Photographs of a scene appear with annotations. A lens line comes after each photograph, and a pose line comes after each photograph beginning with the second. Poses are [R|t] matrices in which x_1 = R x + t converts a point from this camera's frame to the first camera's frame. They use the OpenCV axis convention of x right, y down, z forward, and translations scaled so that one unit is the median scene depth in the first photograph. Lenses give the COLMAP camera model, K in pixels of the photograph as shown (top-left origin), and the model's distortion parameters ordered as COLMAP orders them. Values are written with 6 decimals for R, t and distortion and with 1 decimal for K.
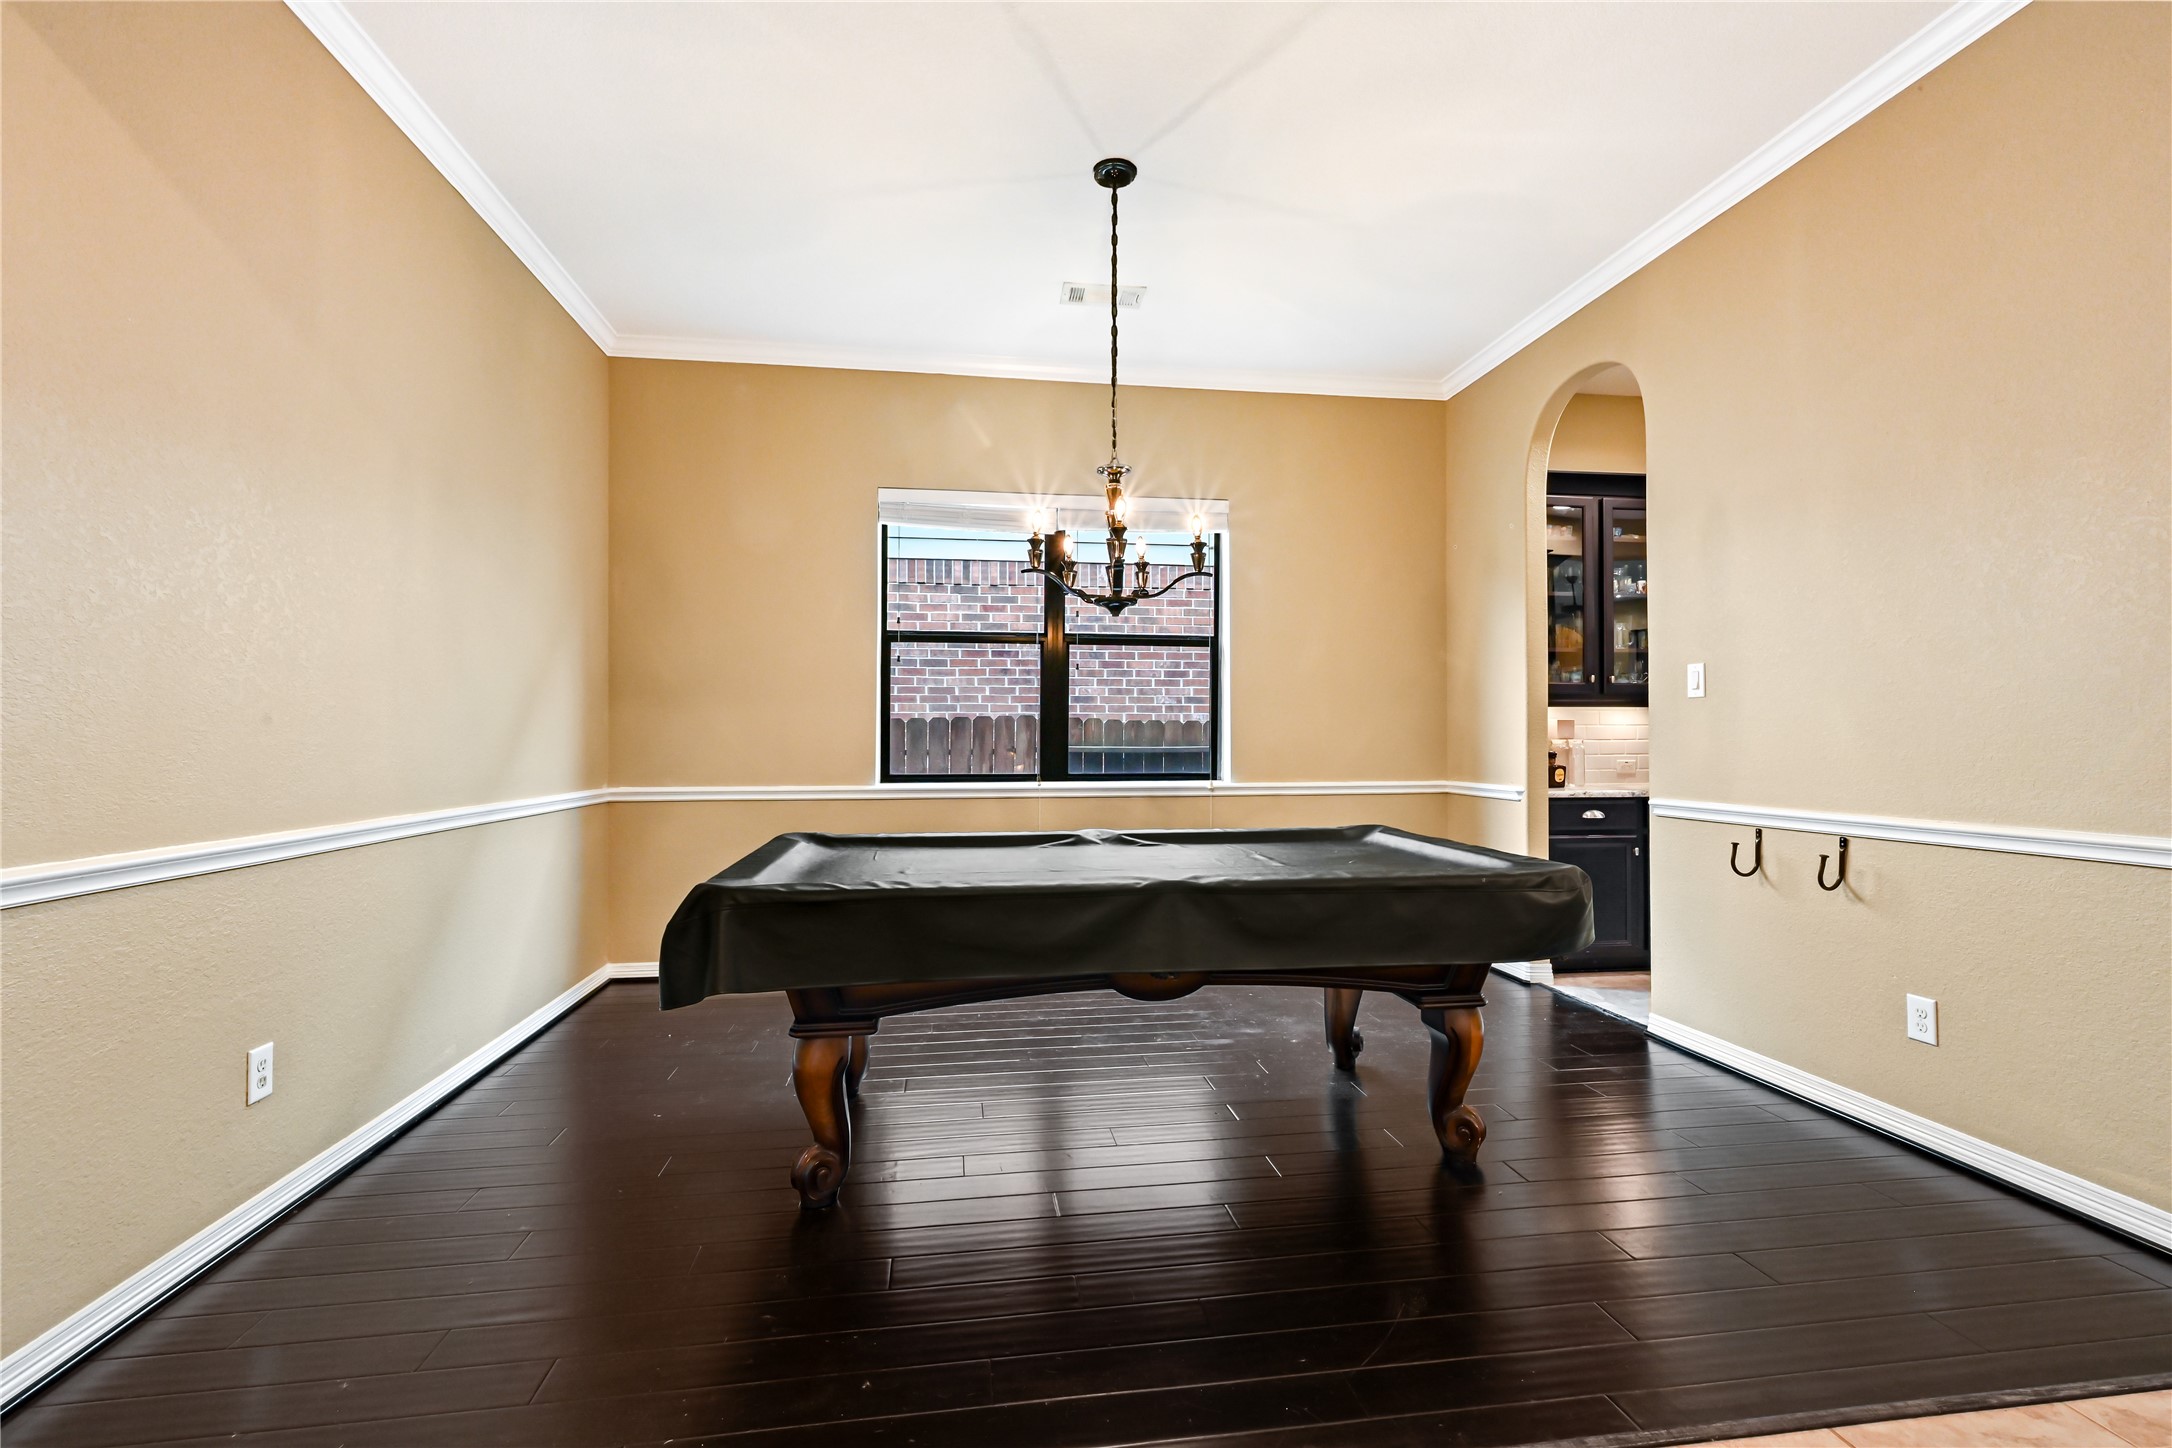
lens RADIAL K [[959.9, 0, 1088.5], [0, 959.9, 726.6], [0, 0, 1]] dist [0.002441, 0.000741]
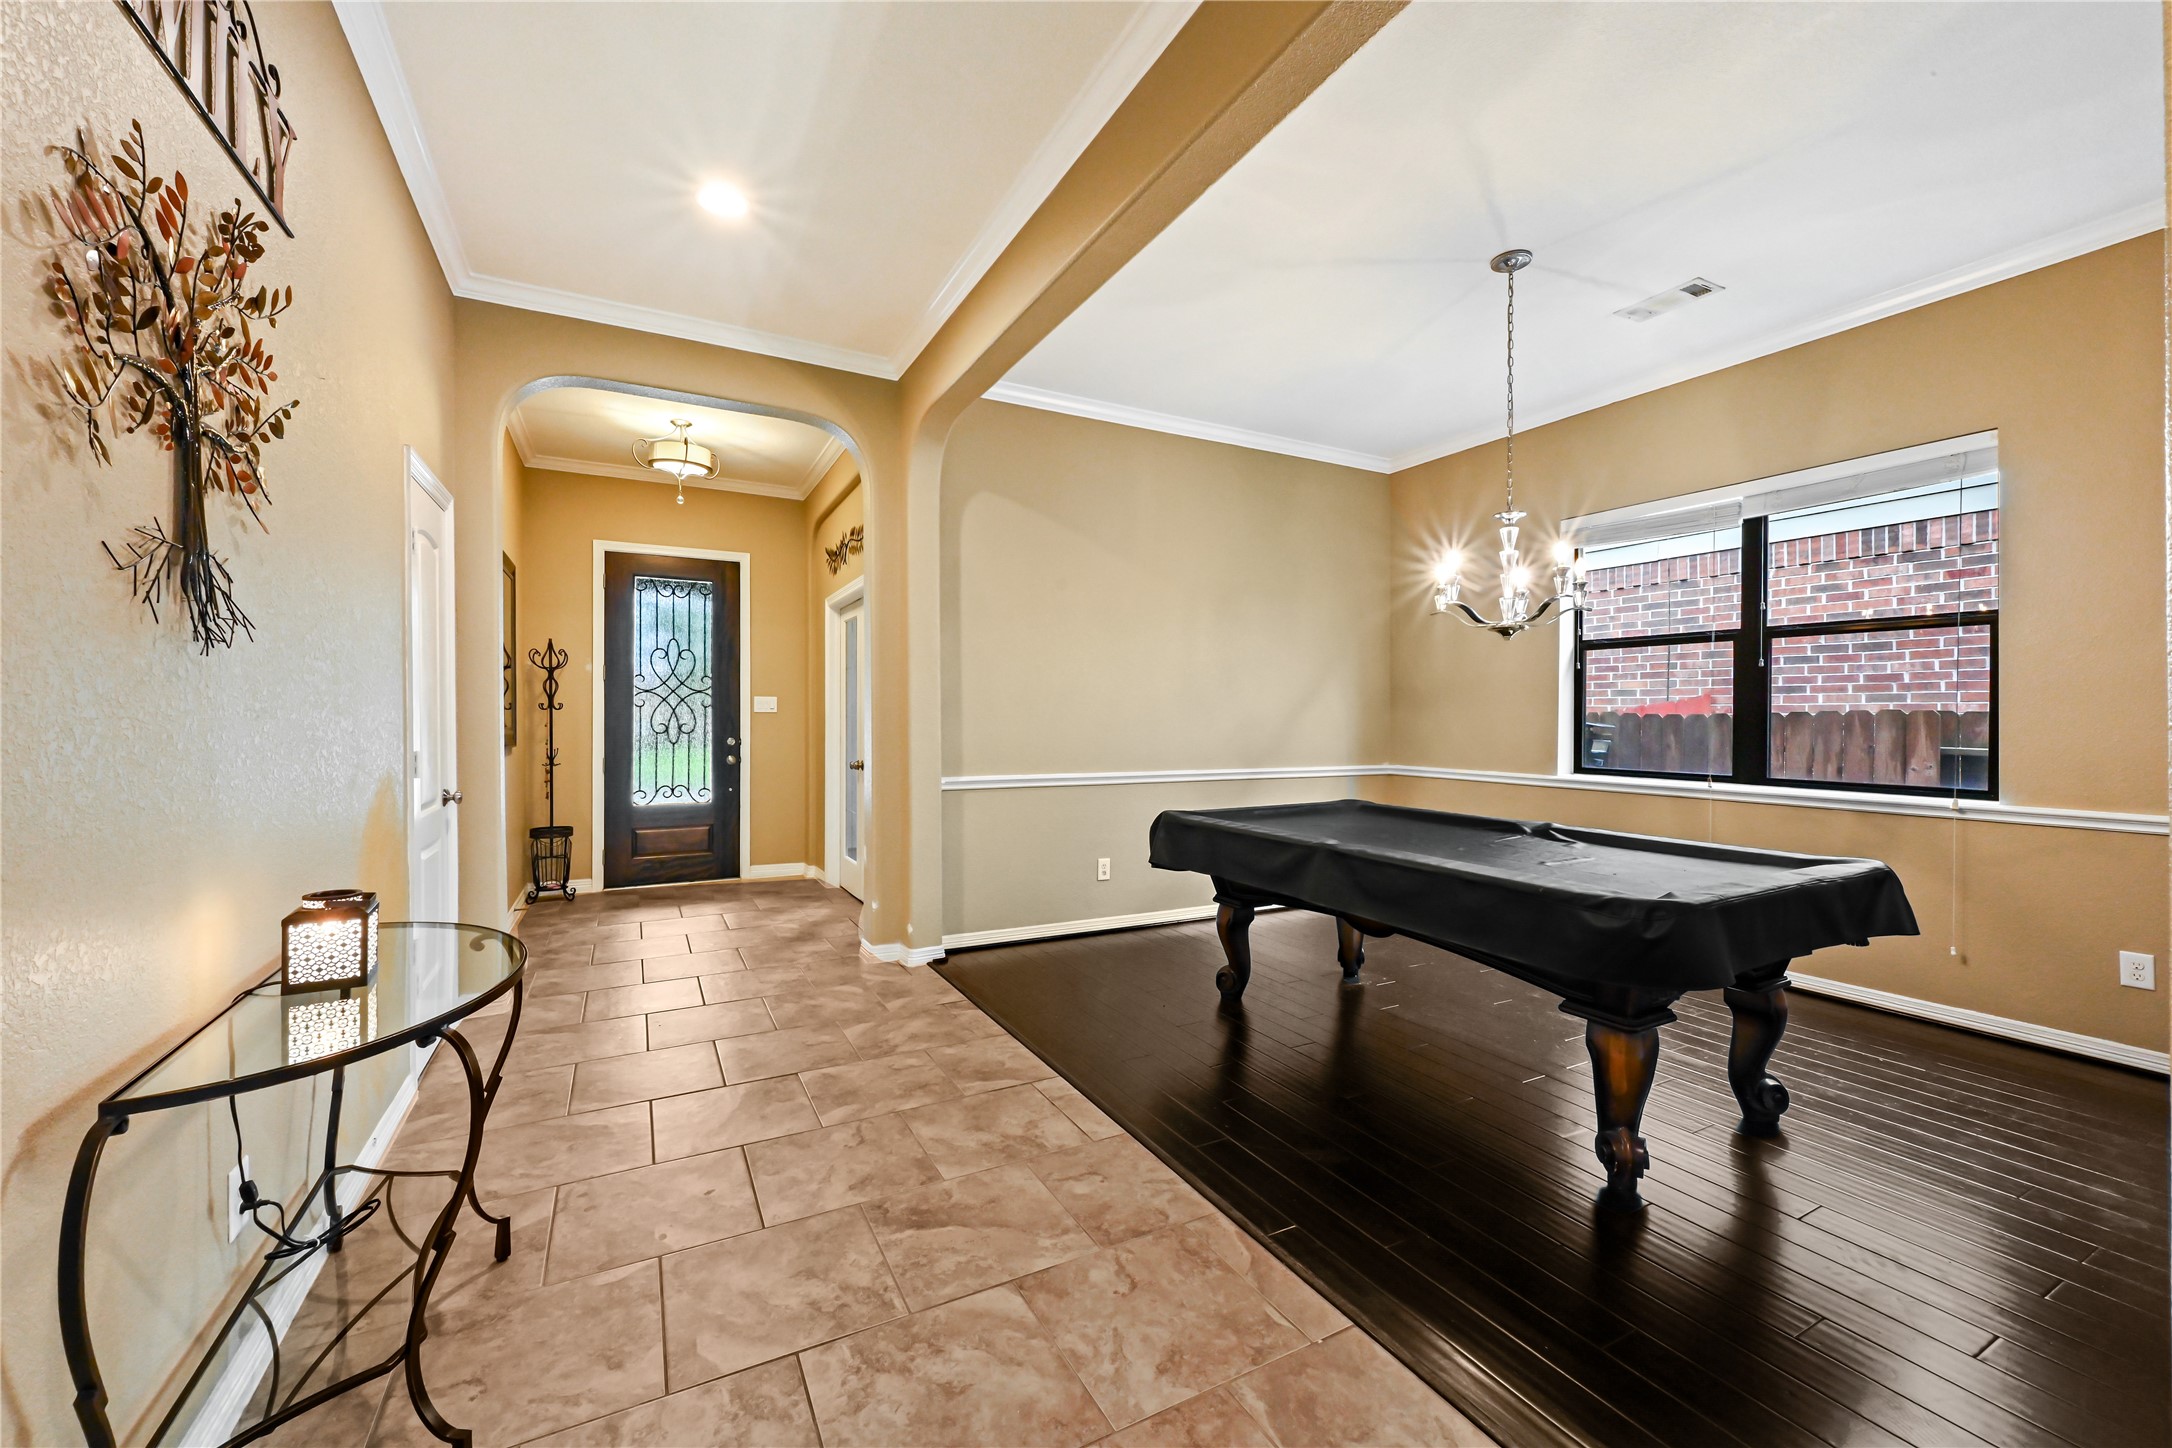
lens RADIAL K [[853.7, 0, 1085.1], [0, 853.7, 714.5], [0, 0, 1]] dist [-0.000424, 0.001038]
pose [[0.338582, -0.000751, -0.940936, 0.531697], [0.007570, 0.999969, 0.001926, -0.018501], [0.940906, -0.007775, 0.338578, 0.099400]]
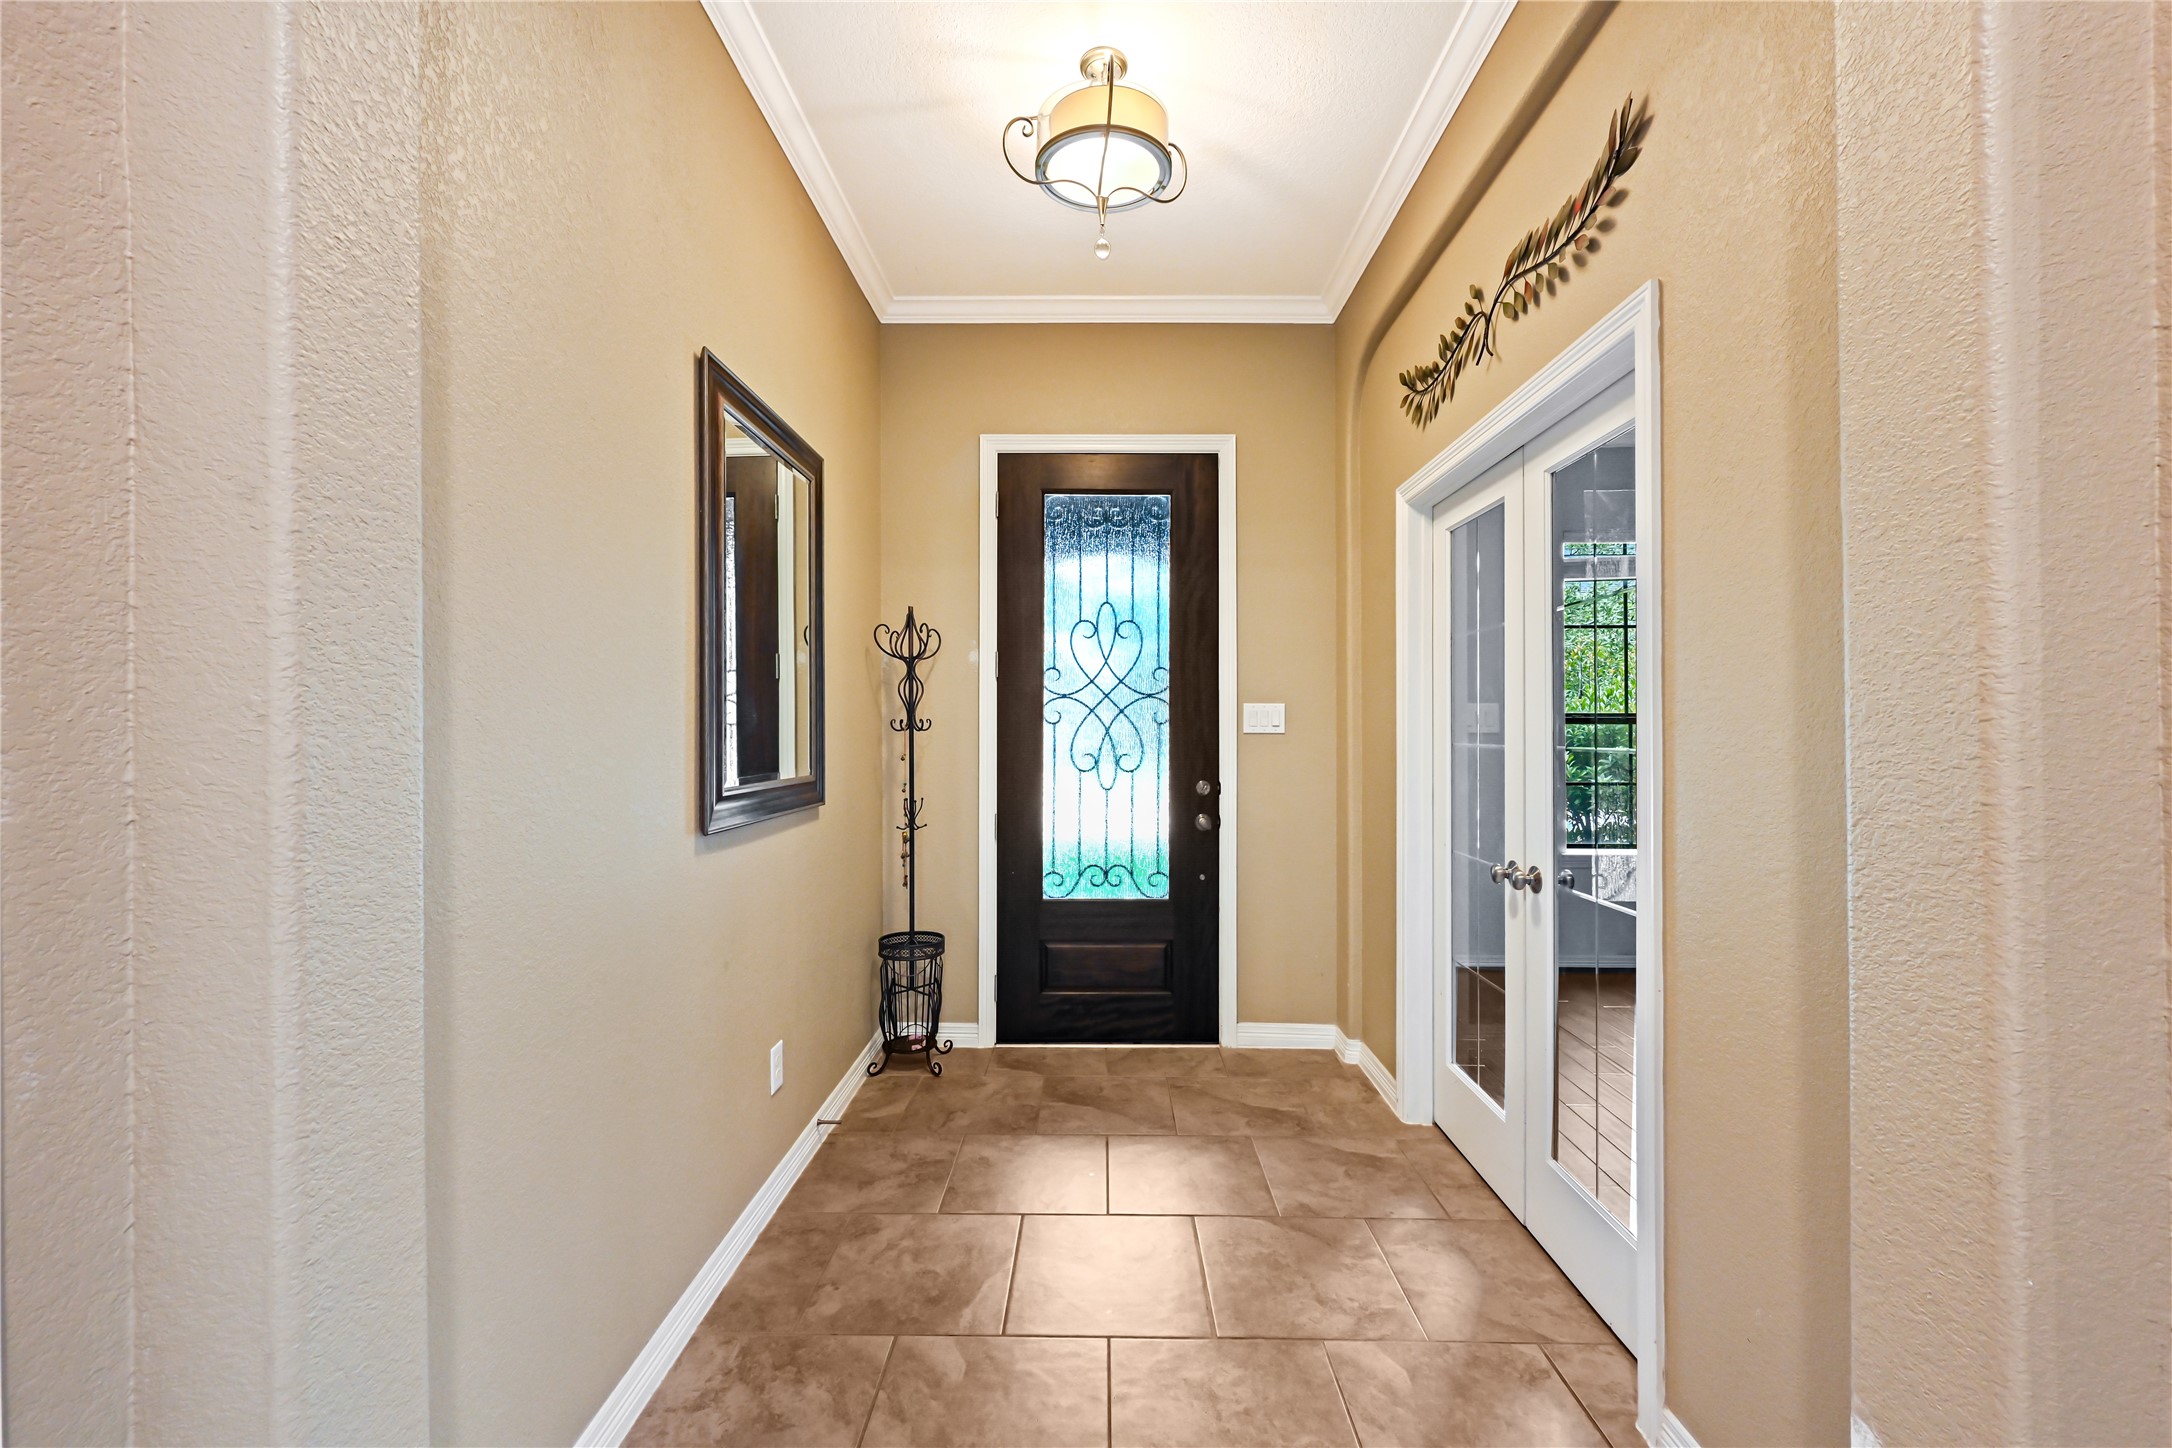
lens RADIAL K [[853.7, 0, 1088.0], [0, 853.7, 729.6], [0, 0, 1]] dist [-0.000424, 0.001038]
pose [[-0.157900, 0.003597, -0.987449, 0.290804], [0.009483, 0.999953, 0.002126, -0.022063], [0.987410, -0.009029, -0.157926, 0.082413]]
